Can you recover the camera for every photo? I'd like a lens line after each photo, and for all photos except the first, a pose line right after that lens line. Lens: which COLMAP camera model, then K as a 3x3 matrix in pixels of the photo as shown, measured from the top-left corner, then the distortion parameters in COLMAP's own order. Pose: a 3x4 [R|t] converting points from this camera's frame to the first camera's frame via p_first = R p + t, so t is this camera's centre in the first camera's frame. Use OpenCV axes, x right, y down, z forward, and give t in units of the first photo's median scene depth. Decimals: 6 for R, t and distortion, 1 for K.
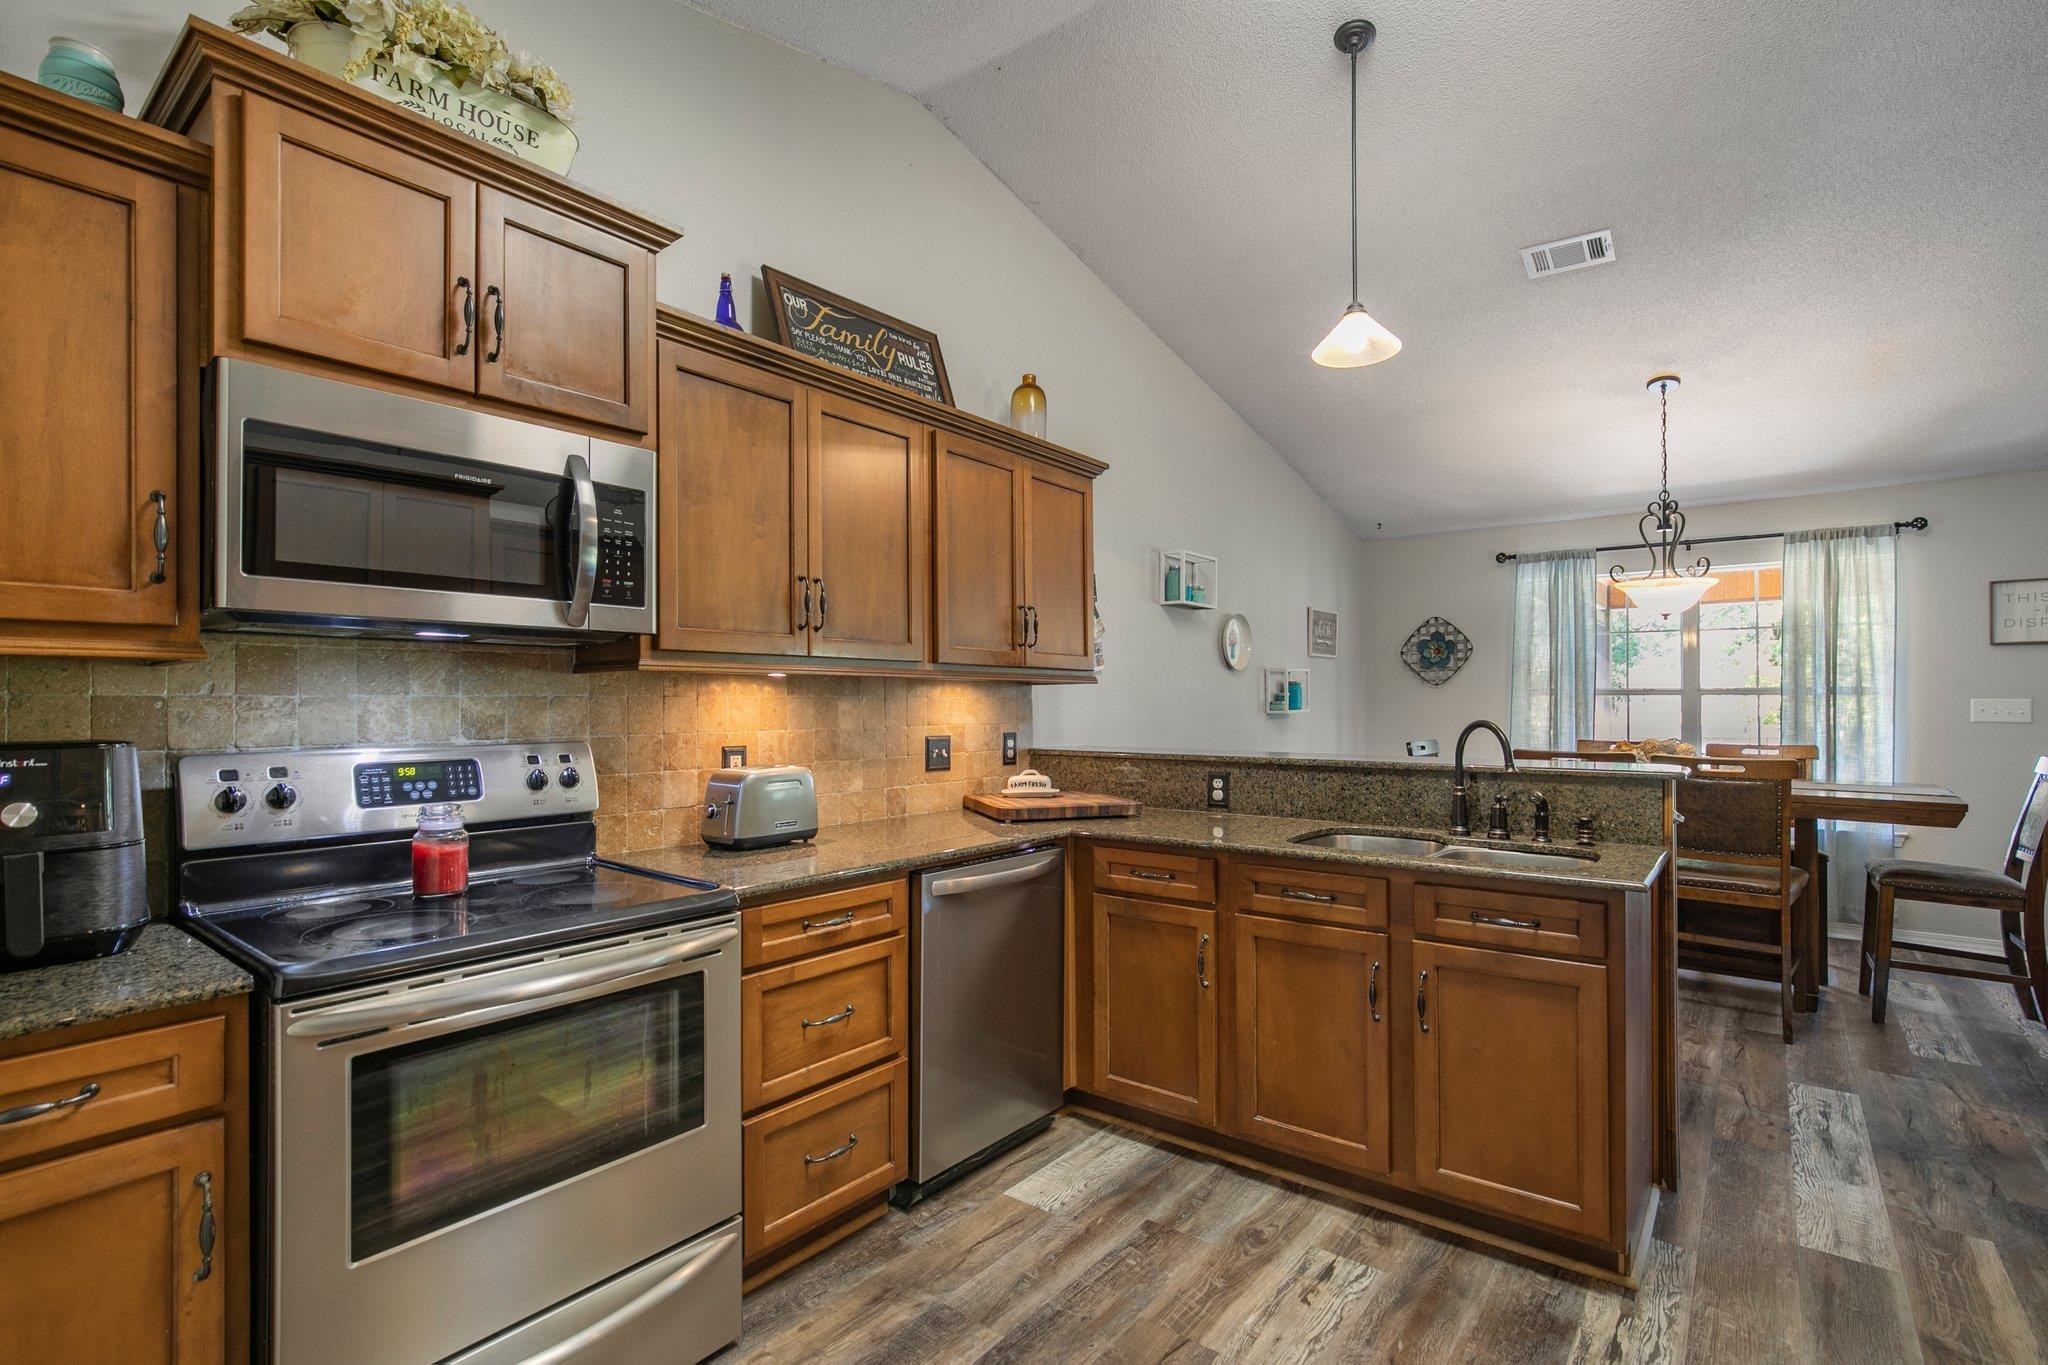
lens RADIAL K [[964.3, 0, 1011.5], [0, 964.3, 690.6], [0, 0, 1]] dist [-0.013464, 0.006525]
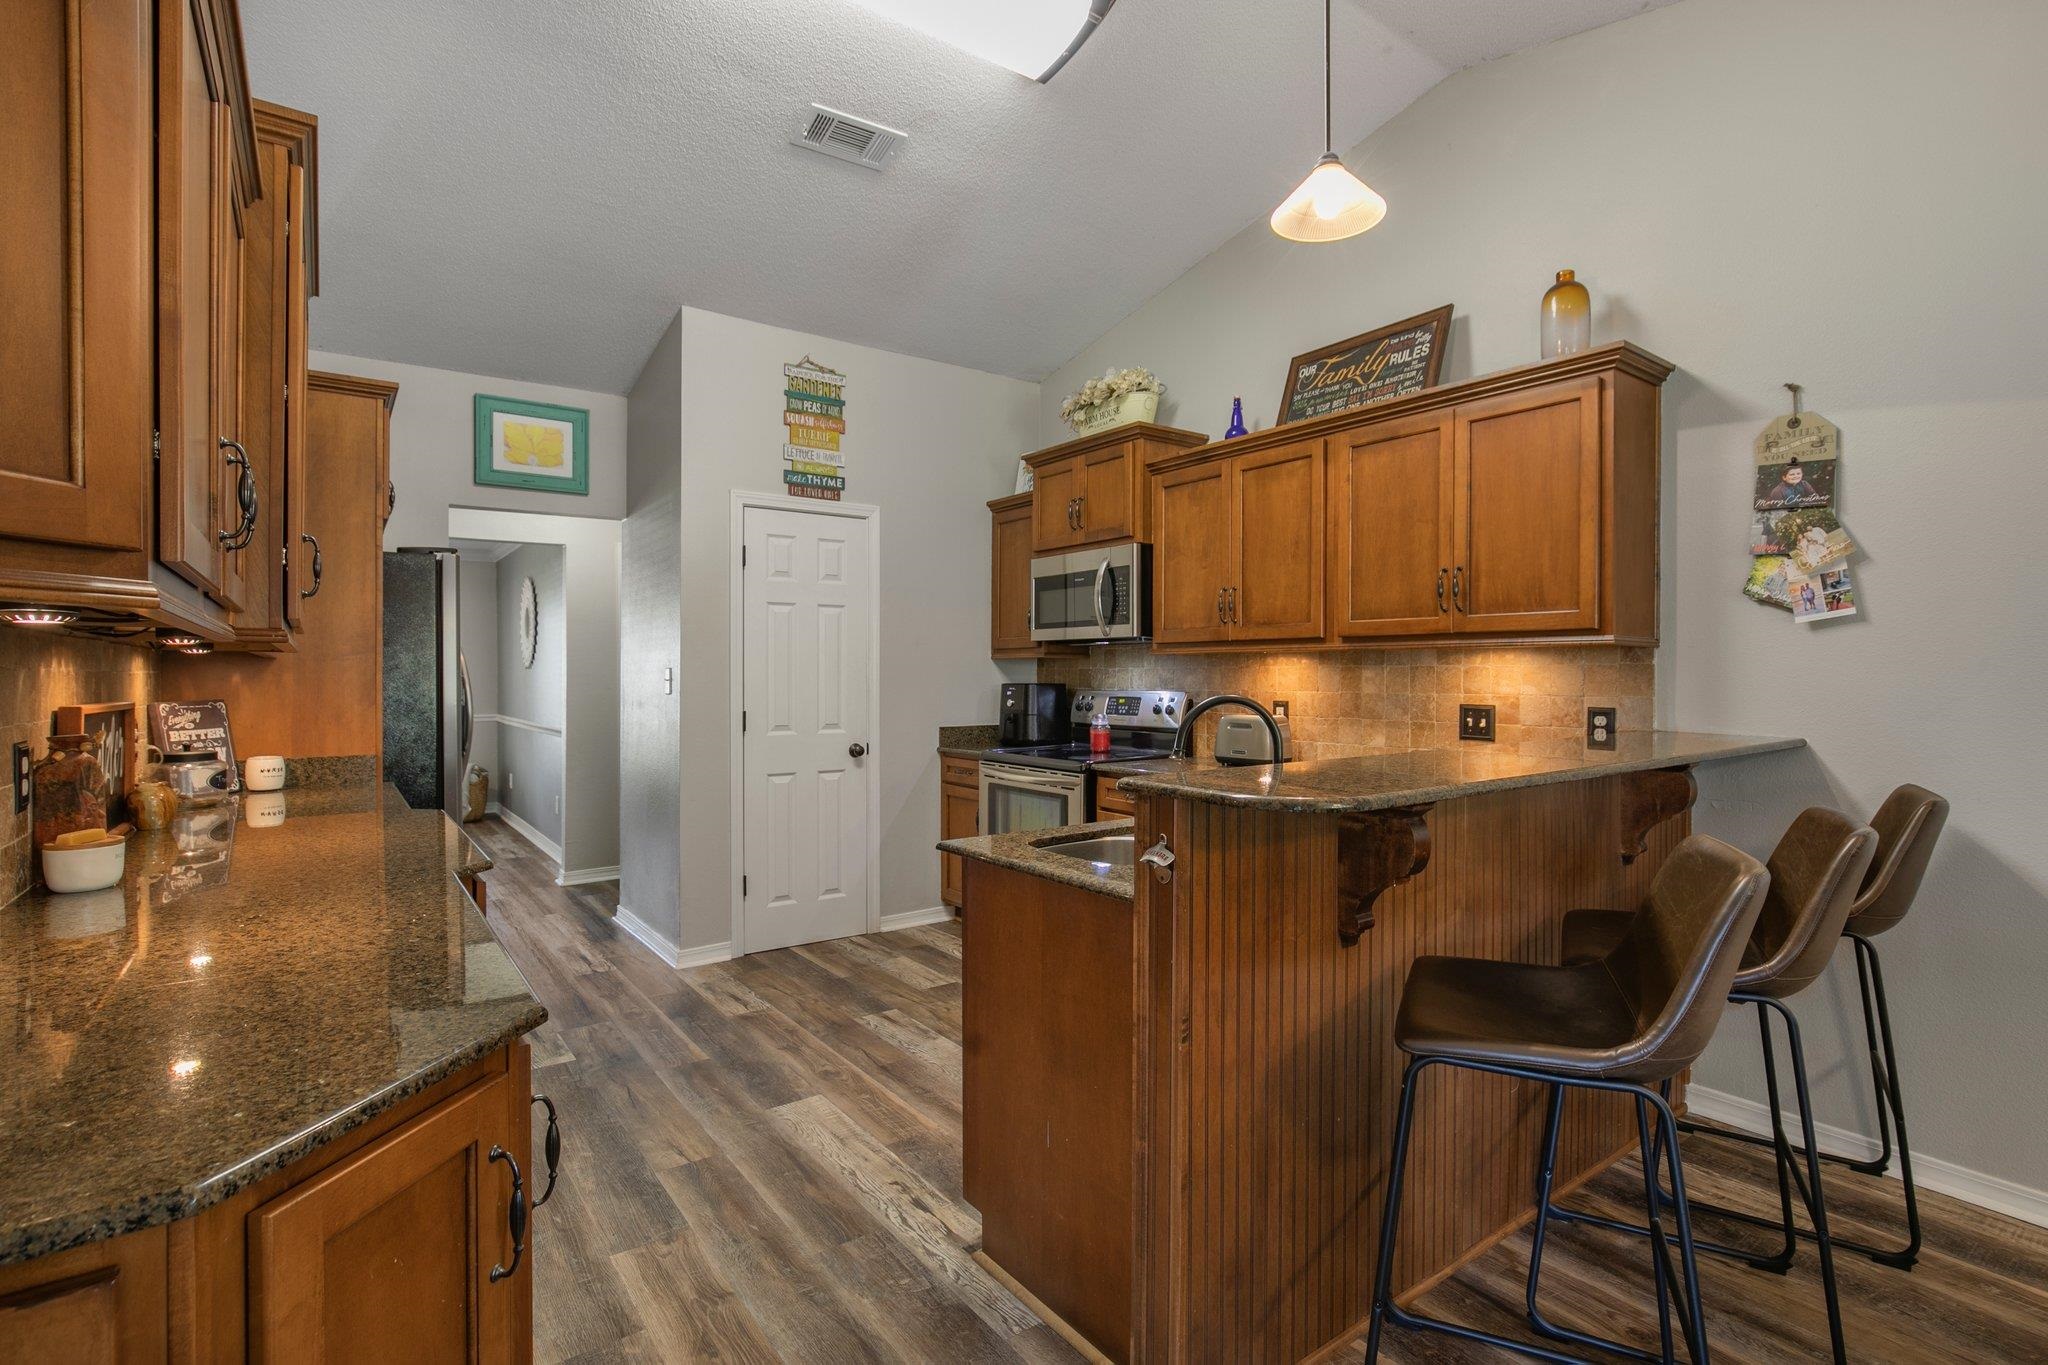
lens RADIAL K [[964.3, 0, 1021.2], [0, 964.3, 679.1], [0, 0, 1]] dist [-0.013464, 0.006525]
pose [[-0.271725, 0.009645, -0.962327, 1.115930], [0.015479, 0.999864, 0.005650, 0.009257], [0.962250, -0.013361, -0.271838, 0.925904]]
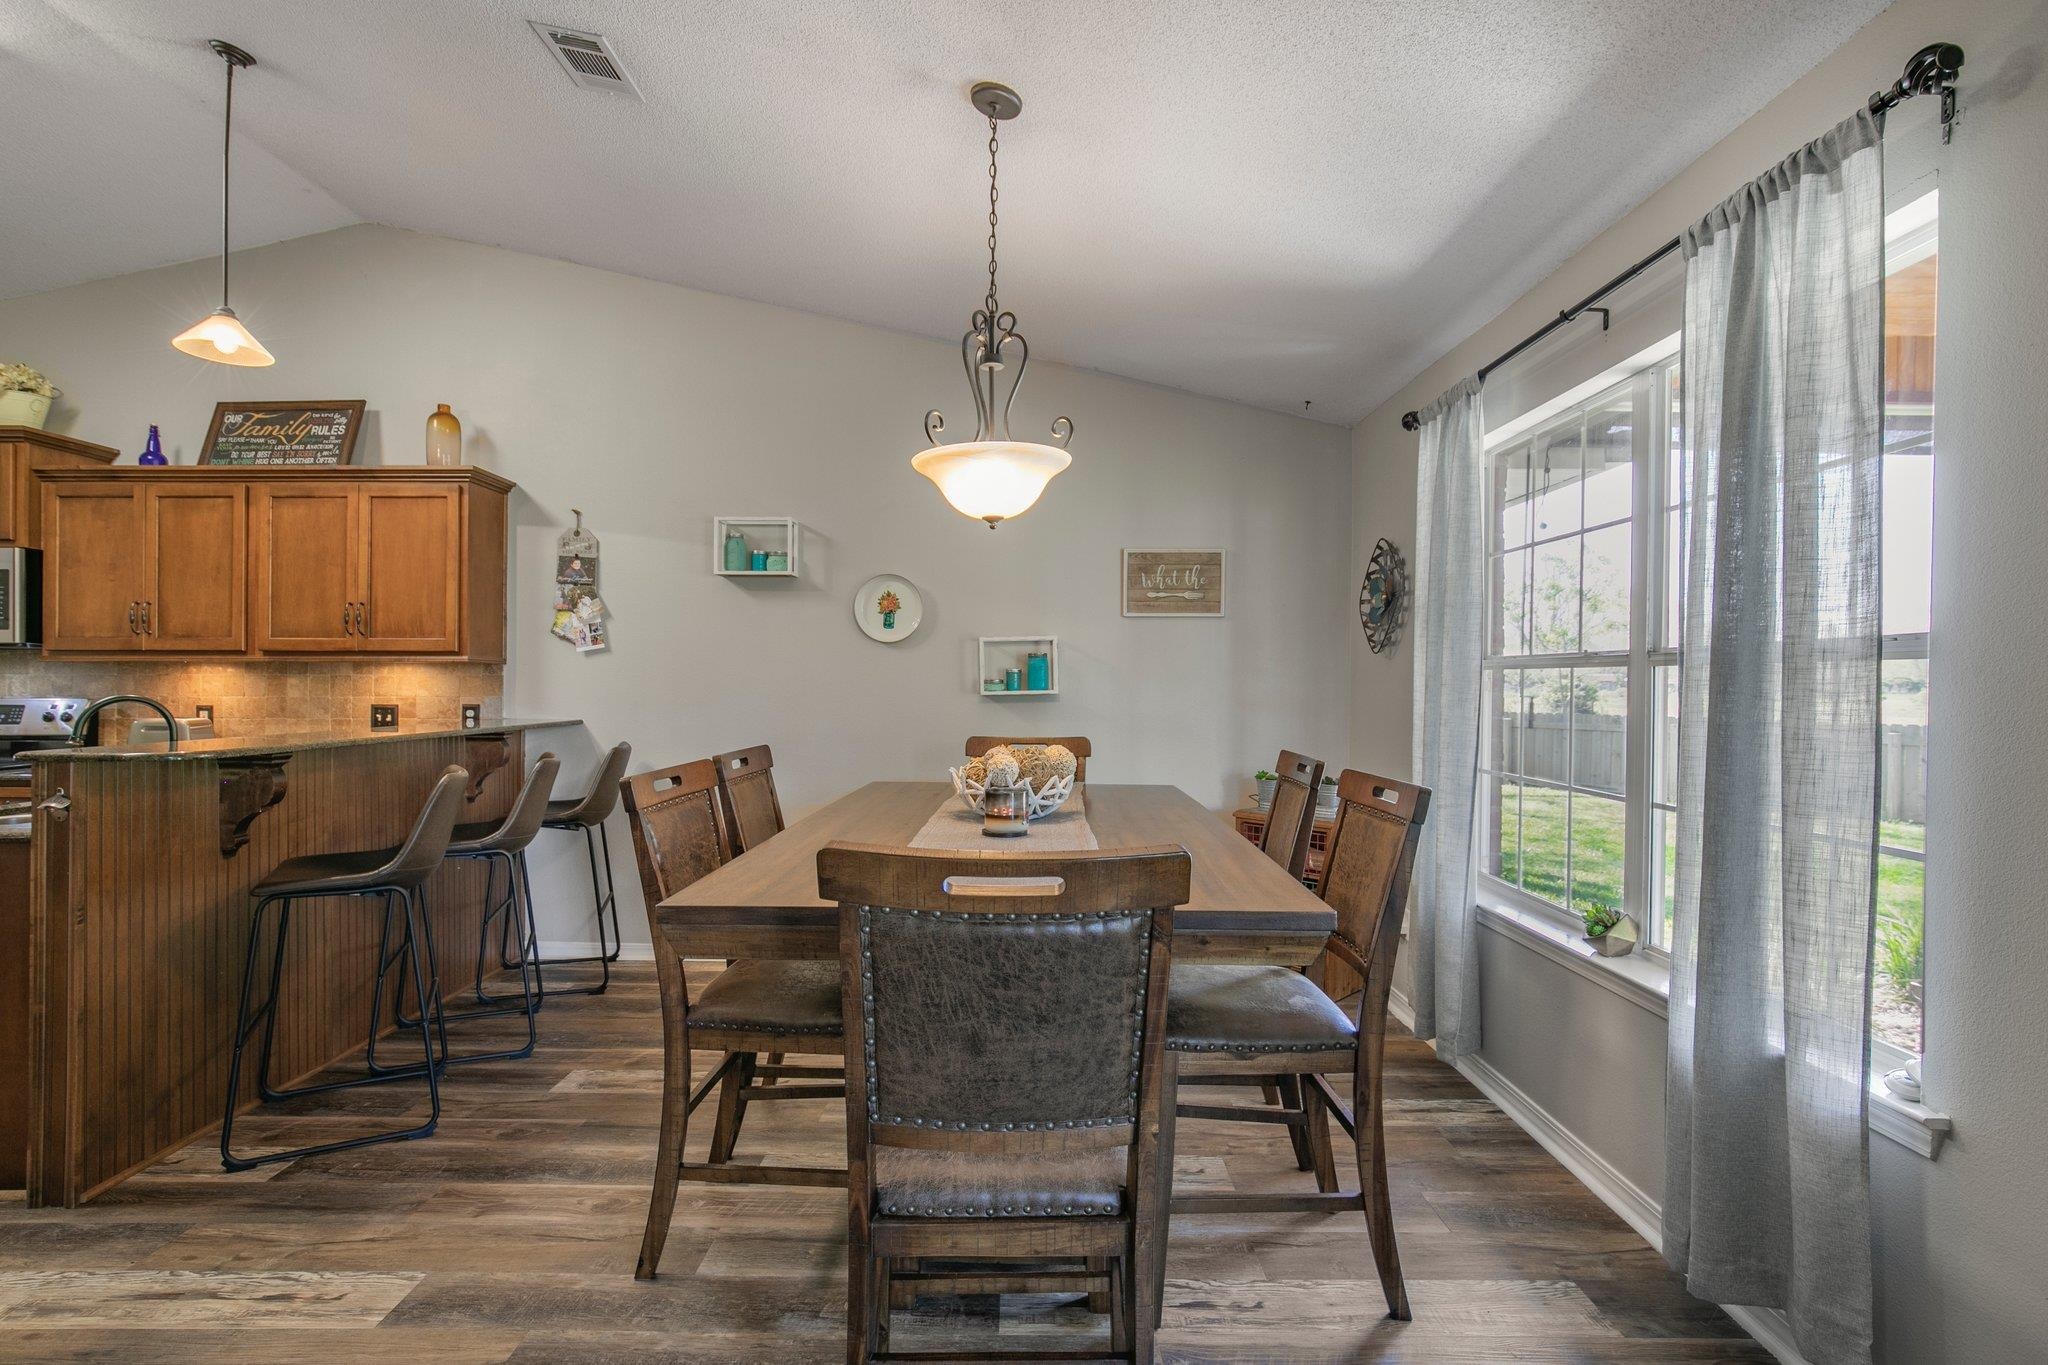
lens RADIAL K [[964.3, 0, 1020.3], [0, 964.3, 683.1], [0, 0, 1]] dist [-0.013464, 0.006525]
pose [[0.613968, 0.004445, -0.789318, 1.674512], [0.008268, 0.999893, 0.012062, 0.010656], [0.789288, -0.013931, 0.613866, 0.994608]]
